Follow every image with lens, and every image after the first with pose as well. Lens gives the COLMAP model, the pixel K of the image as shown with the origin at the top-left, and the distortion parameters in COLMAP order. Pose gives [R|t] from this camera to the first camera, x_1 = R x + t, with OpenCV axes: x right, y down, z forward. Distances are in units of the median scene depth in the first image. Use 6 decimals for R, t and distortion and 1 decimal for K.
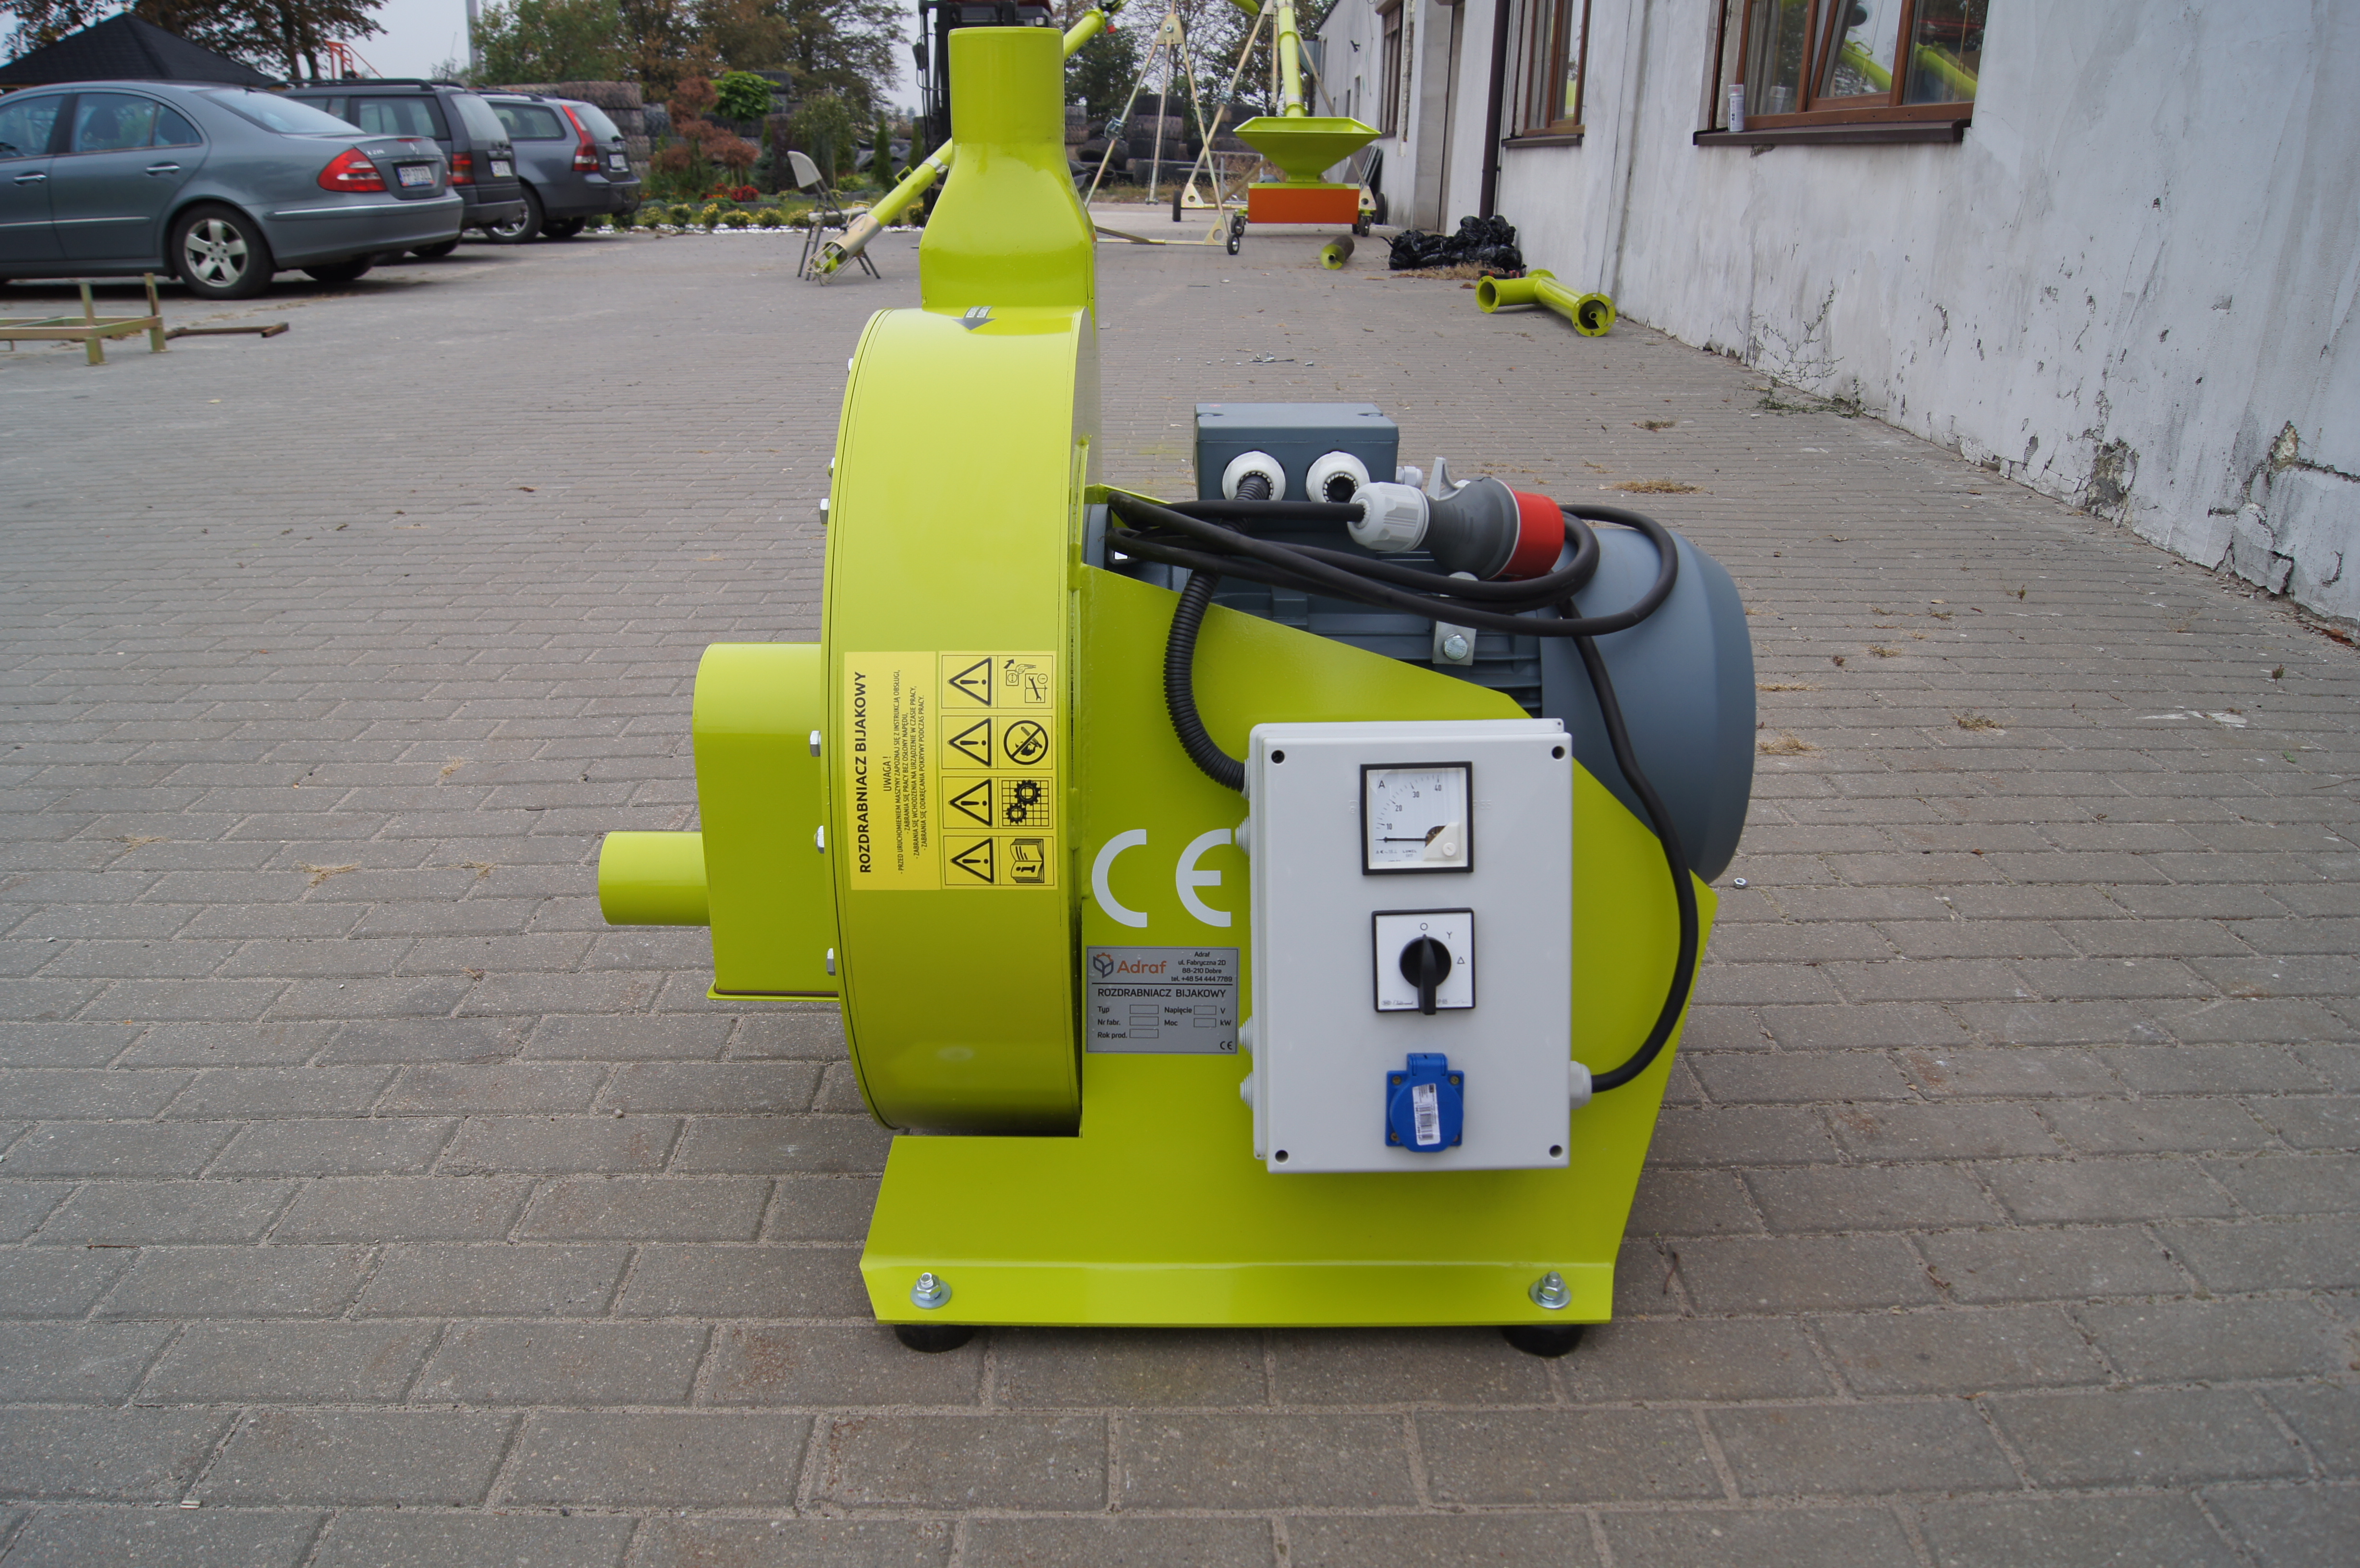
lens RADIAL K [[1825.1, 0, 1161.2], [0, 1825.1, 786.1], [0, 0, 1]] dist [-0.089343, 0.022822]
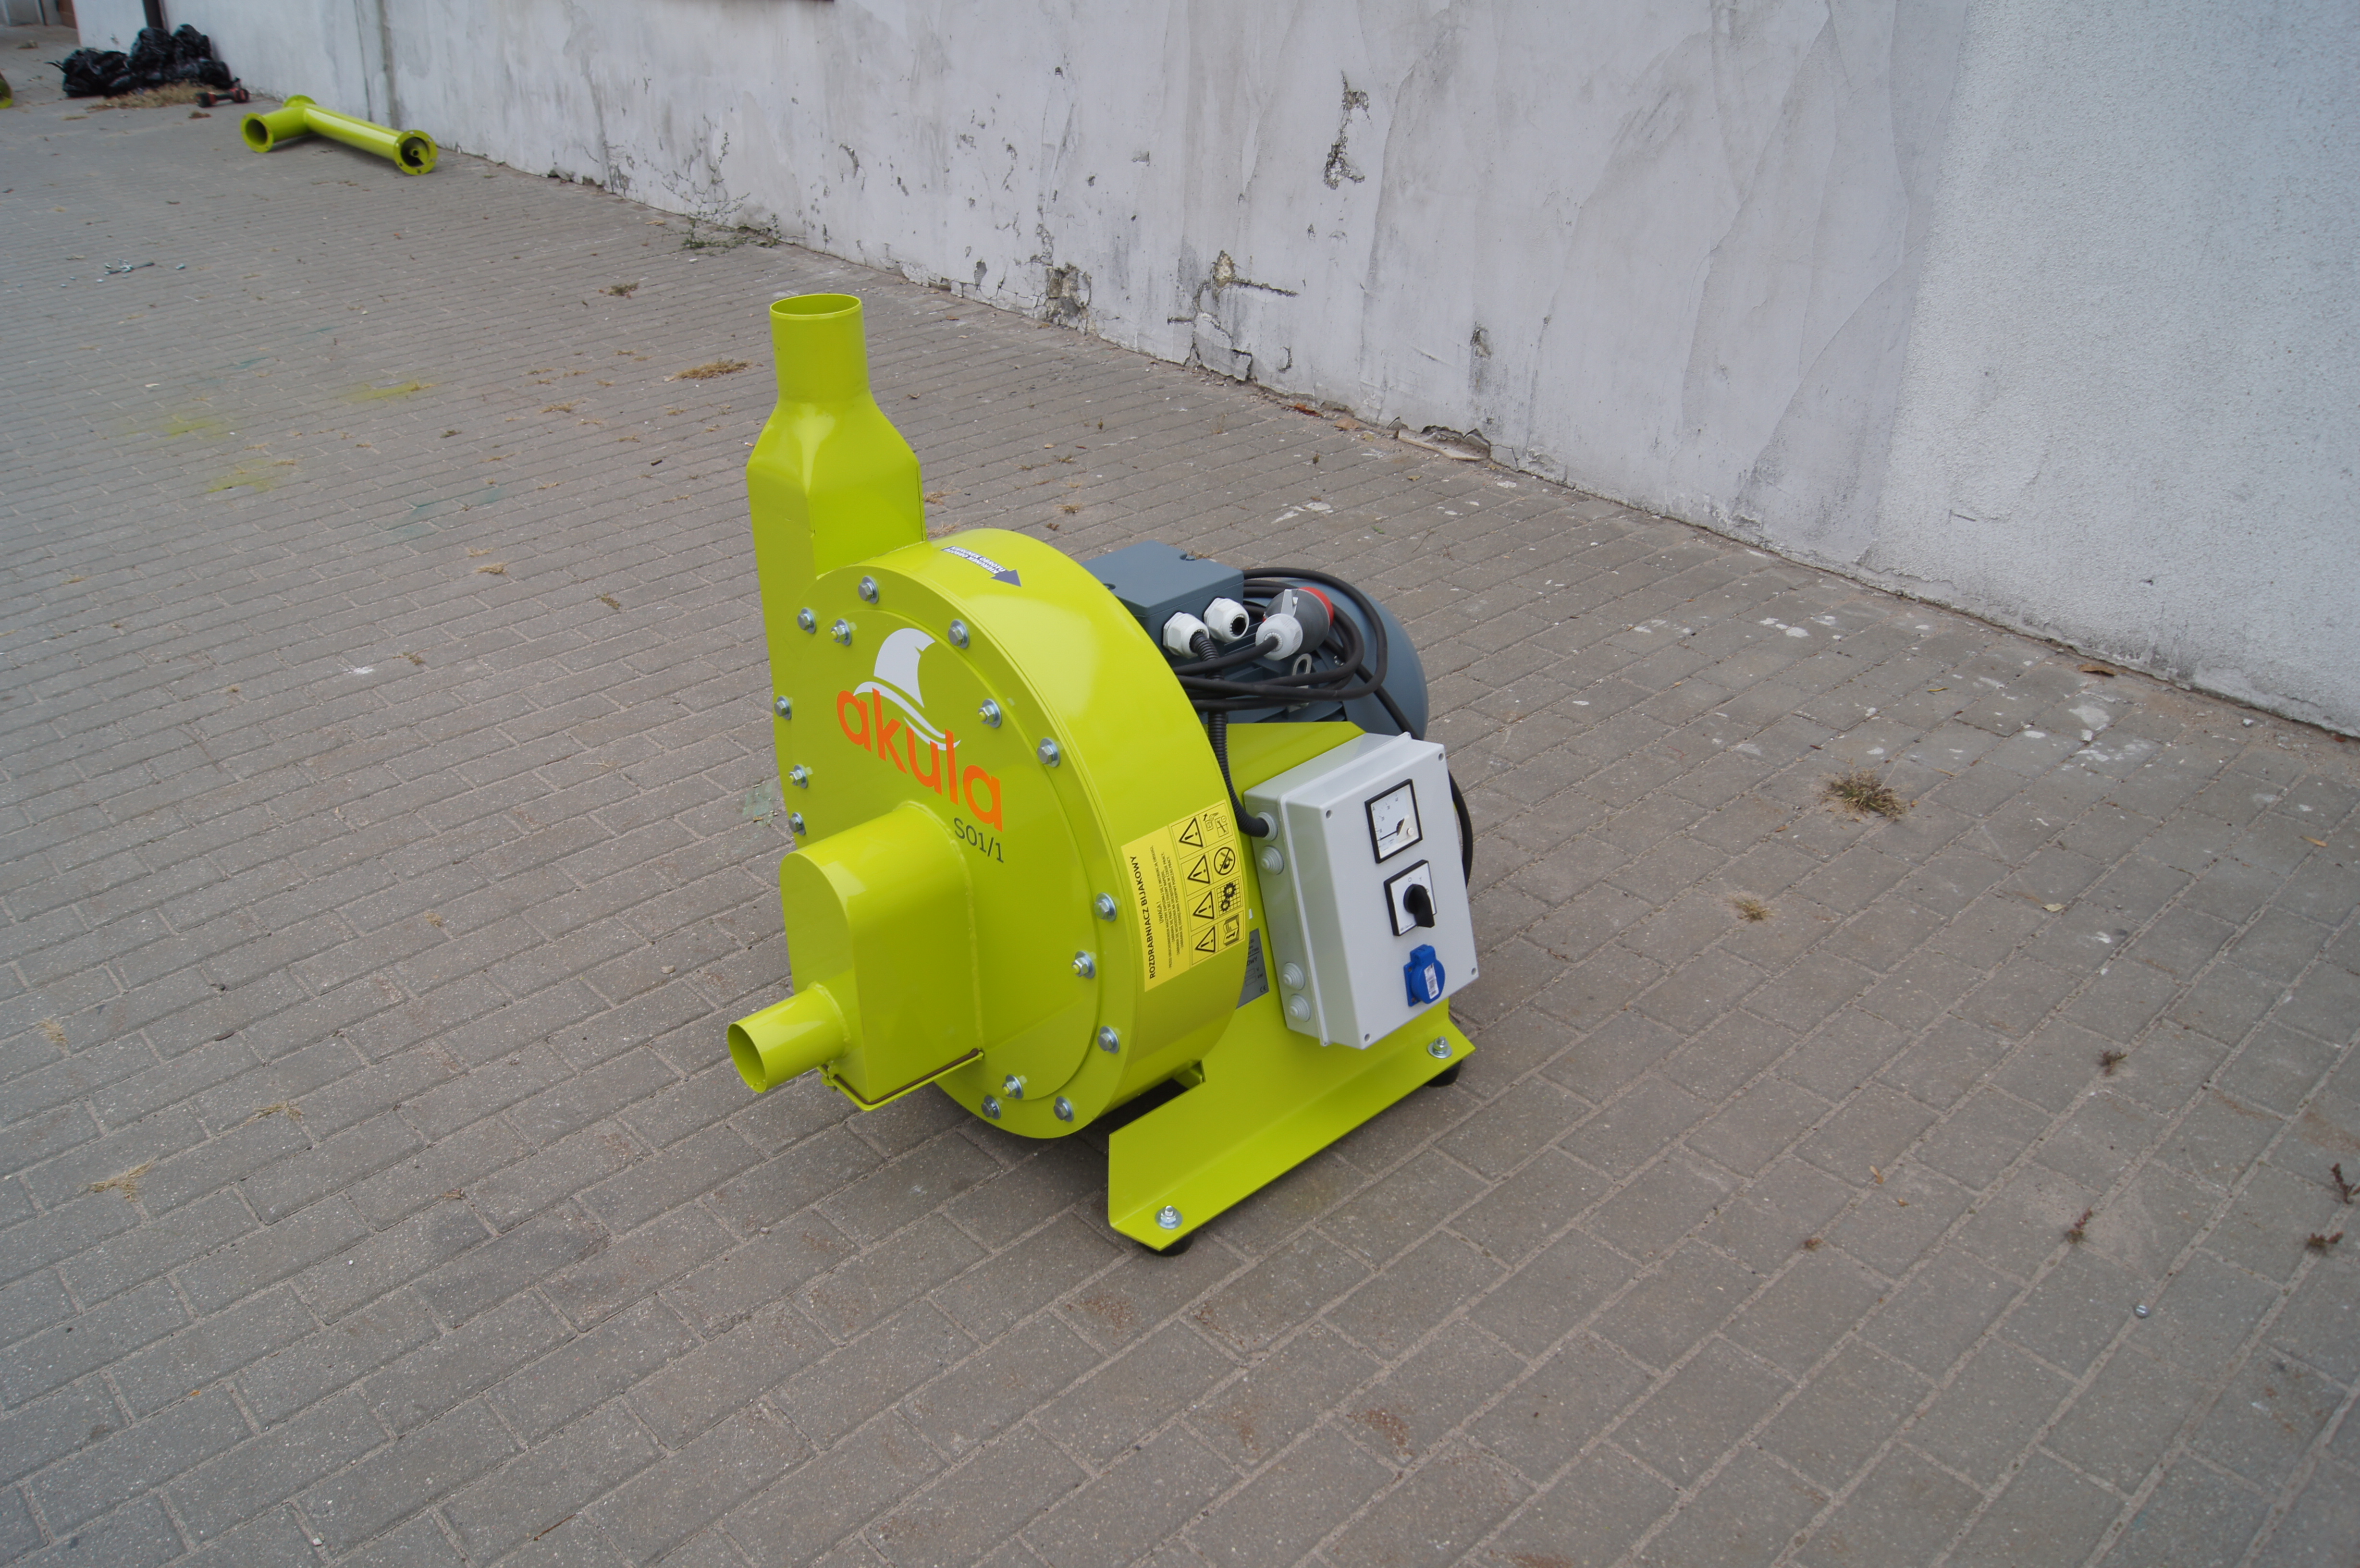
lens RADIAL K [[1825.1, 0, 1161.2], [0, 1825.1, 786.1], [0, 0, 1]] dist [-0.089343, 0.022822]
pose [[0.742637, -0.326167, 0.584897, -0.285859], [0.233048, 0.944658, 0.230889, -0.129935], [-0.627836, -0.035157, 0.777551, -0.049208]]
